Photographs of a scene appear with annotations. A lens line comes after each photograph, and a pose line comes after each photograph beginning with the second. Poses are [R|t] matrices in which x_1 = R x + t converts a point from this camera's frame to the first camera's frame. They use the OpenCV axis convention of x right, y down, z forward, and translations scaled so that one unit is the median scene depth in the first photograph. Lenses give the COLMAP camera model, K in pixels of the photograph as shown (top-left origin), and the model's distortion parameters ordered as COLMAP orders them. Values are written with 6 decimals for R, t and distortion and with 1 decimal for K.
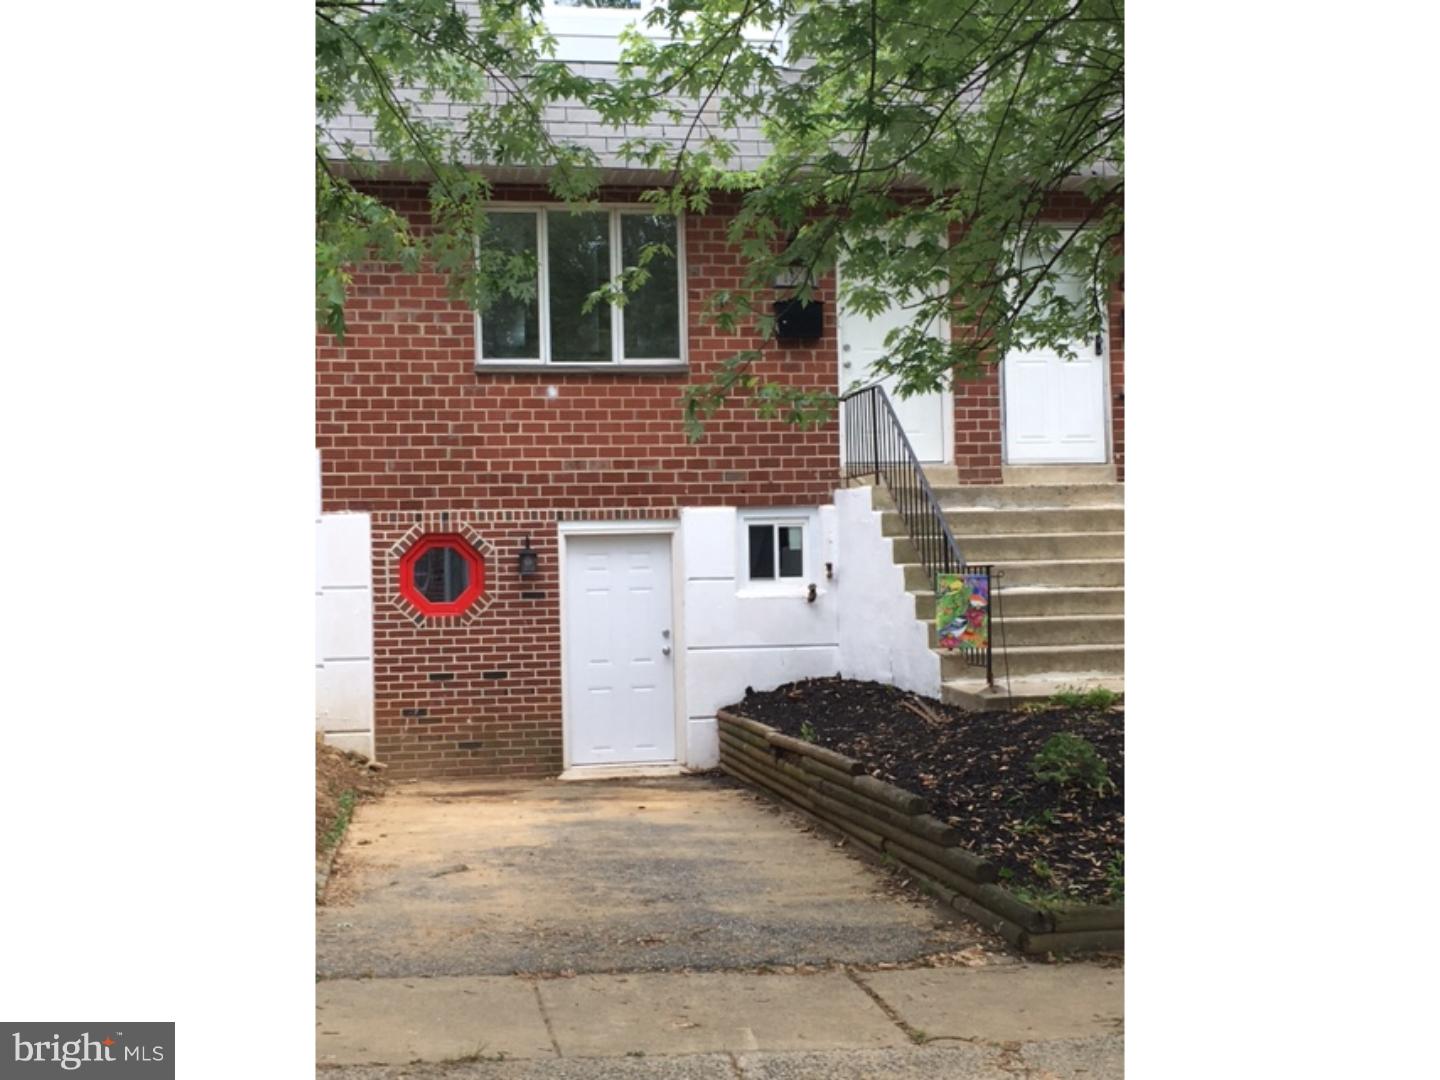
lens RADIAL K [[2514.1, 0, 720.0], [0, 2514.1, 540.0], [0, 0, 1]] dist [0.217529, 0.001287]
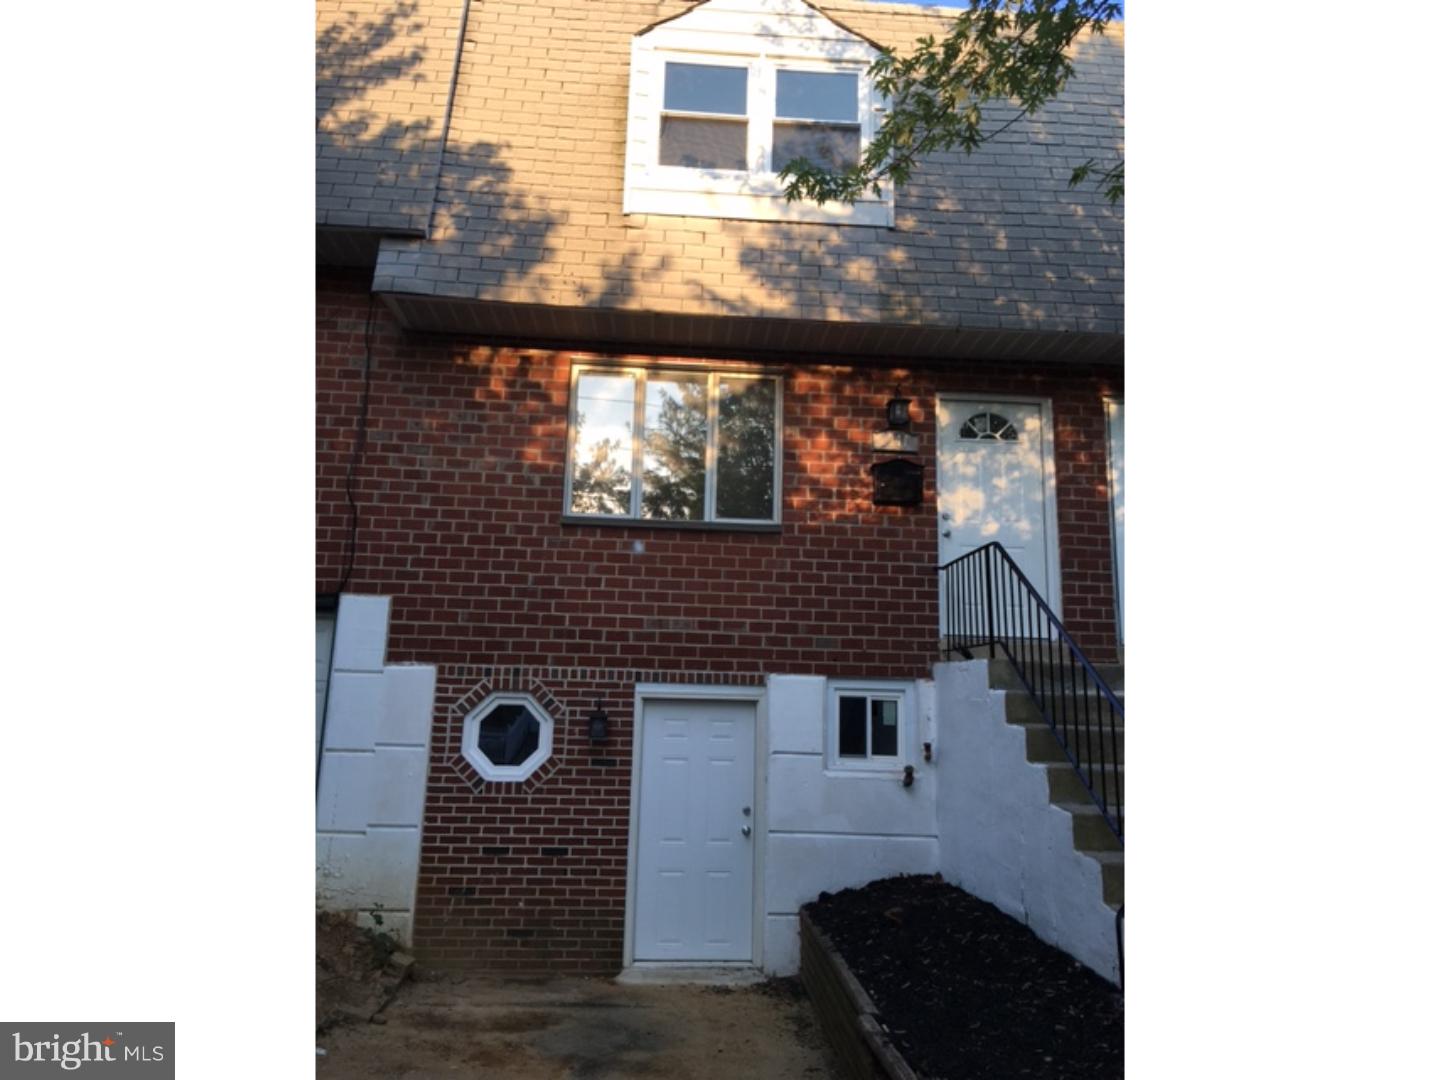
lens RADIAL K [[917.0, 0, 716.3], [0, 917.0, 541.3], [0, 0, 1]] dist [0.056003, -0.001697]
pose [[0.992271, 0.028720, -0.120720, 0.005571], [-0.046948, 0.987421, -0.150982, -0.009163], [0.114865, 0.155482, 0.981138, 0.659438]]
